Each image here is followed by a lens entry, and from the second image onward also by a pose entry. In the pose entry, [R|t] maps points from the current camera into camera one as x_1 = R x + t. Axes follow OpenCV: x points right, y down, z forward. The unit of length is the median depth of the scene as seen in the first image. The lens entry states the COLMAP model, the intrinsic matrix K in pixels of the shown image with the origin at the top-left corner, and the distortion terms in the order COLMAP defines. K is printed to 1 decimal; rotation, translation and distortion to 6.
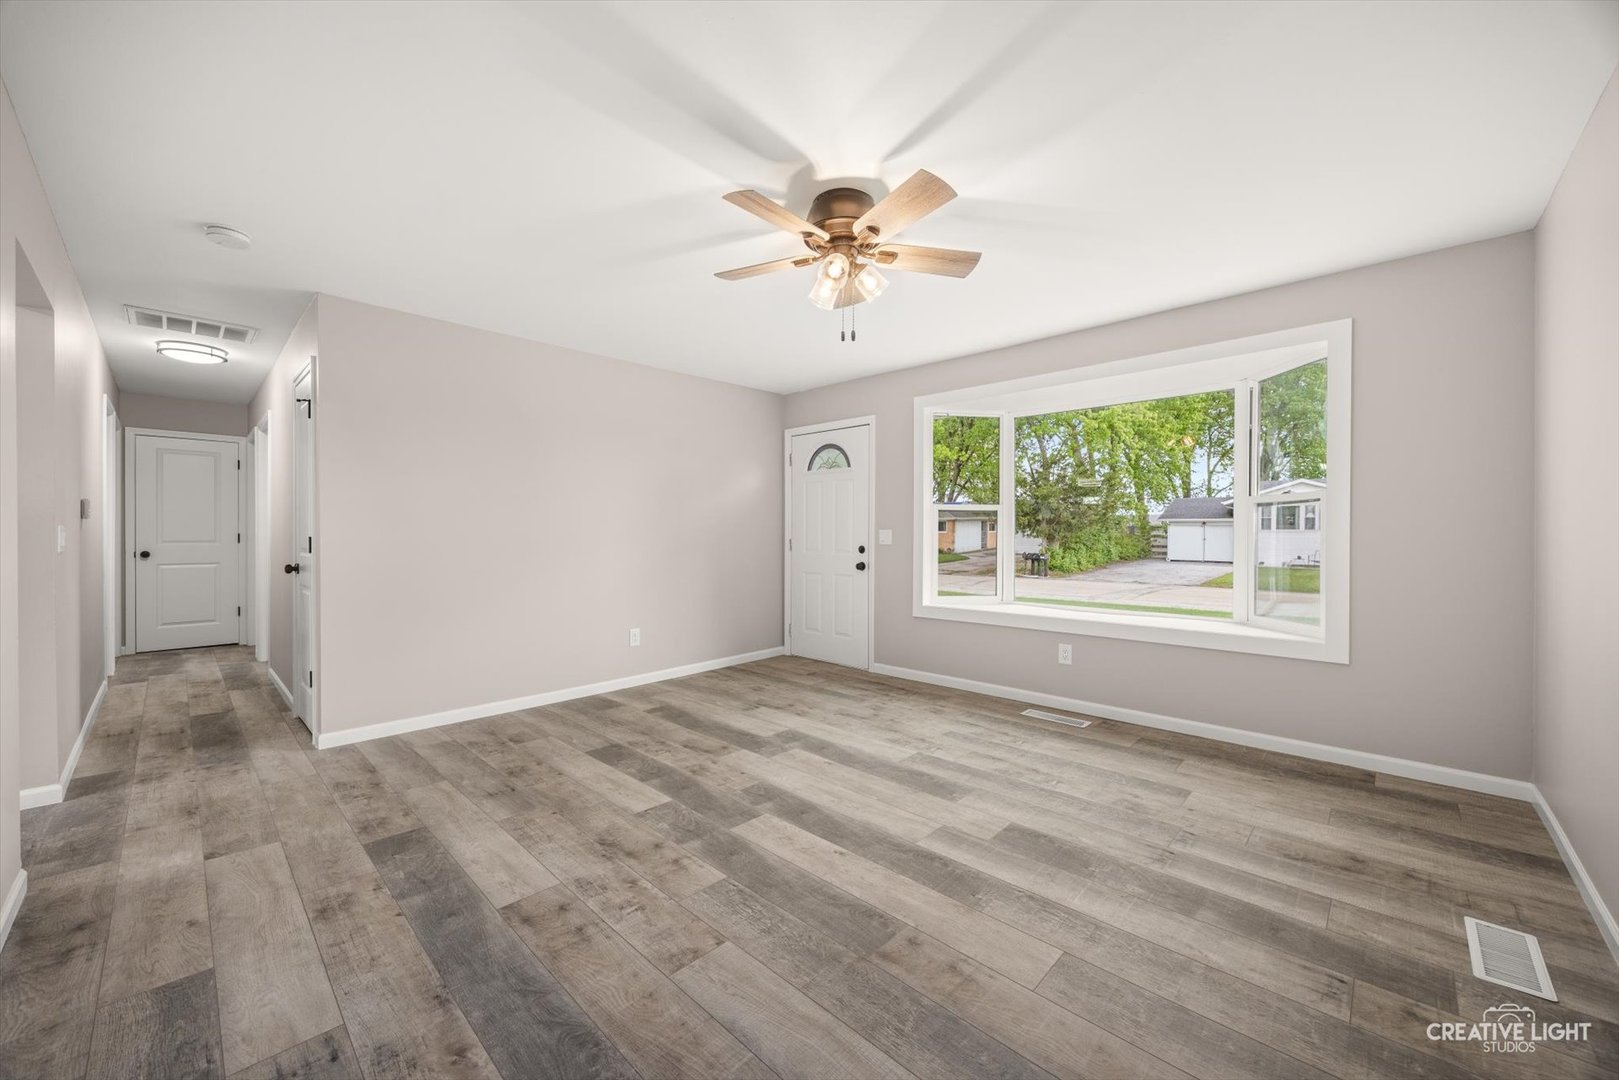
lens RADIAL K [[615.1, 0, 806.8], [0, 615.1, 536.2], [0, 0, 1]] dist [-0.006976, -0.000568]
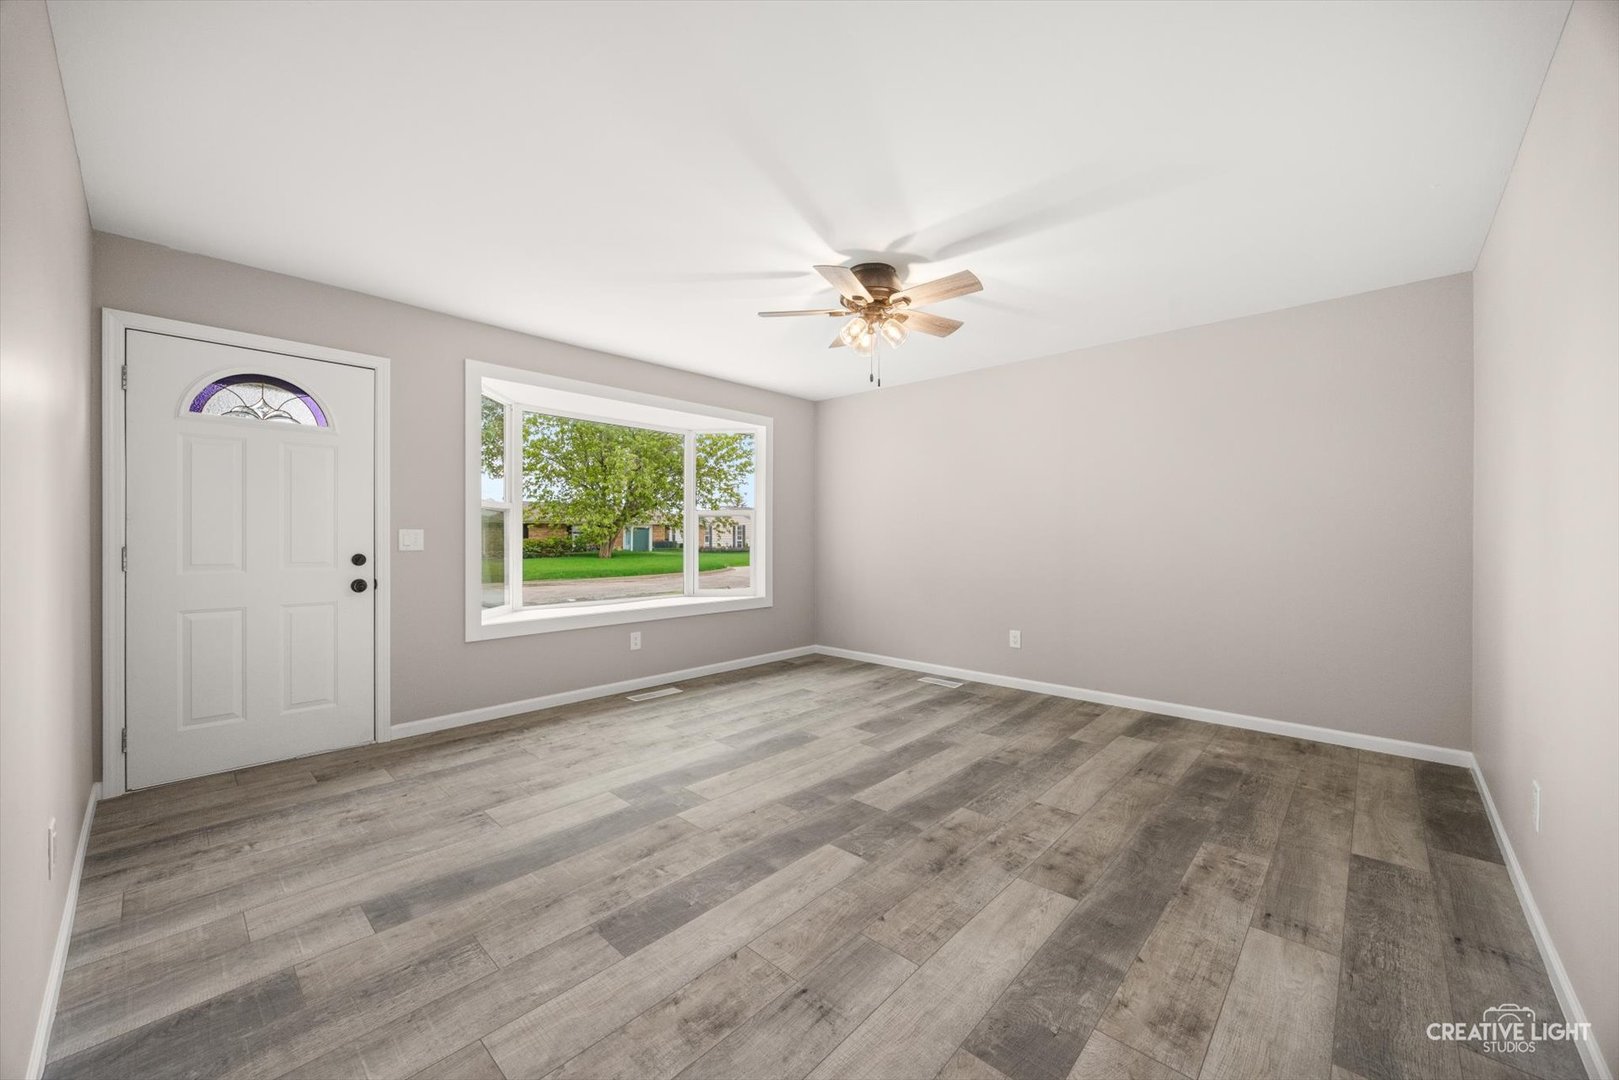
lens RADIAL K [[615.1, 0, 807.5], [0, 615.1, 538.3], [0, 0, 1]] dist [-0.006976, -0.000568]
pose [[-0.018680, -0.006016, 0.999807, -1.049479], [0.003086, 0.999977, 0.006074, -0.006392], [-0.999821, 0.003199, -0.018661, 1.015217]]
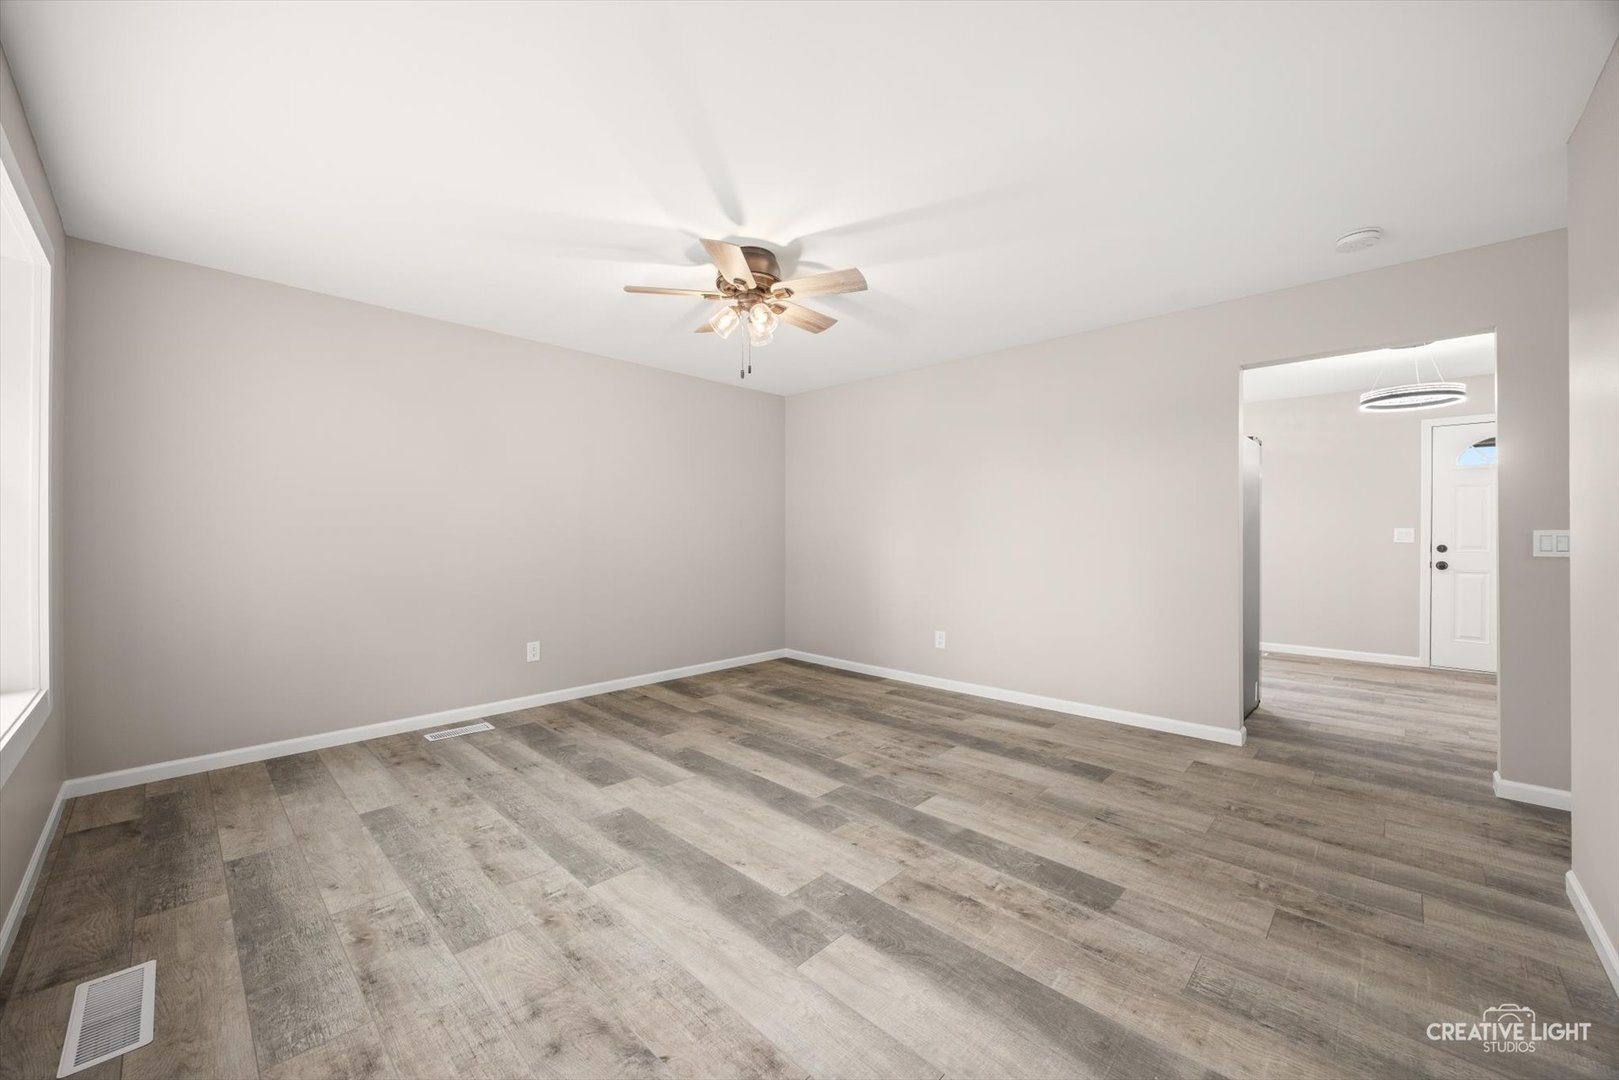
lens RADIAL K [[615.1, 0, 813.4], [0, 615.1, 535.7], [0, 0, 1]] dist [-0.006976, -0.000568]
pose [[-0.999961, -0.000864, -0.008734, -0.048302], [-0.000910, 0.999986, 0.005302, -0.010412], [0.008729, 0.005310, -0.999948, 1.920857]]
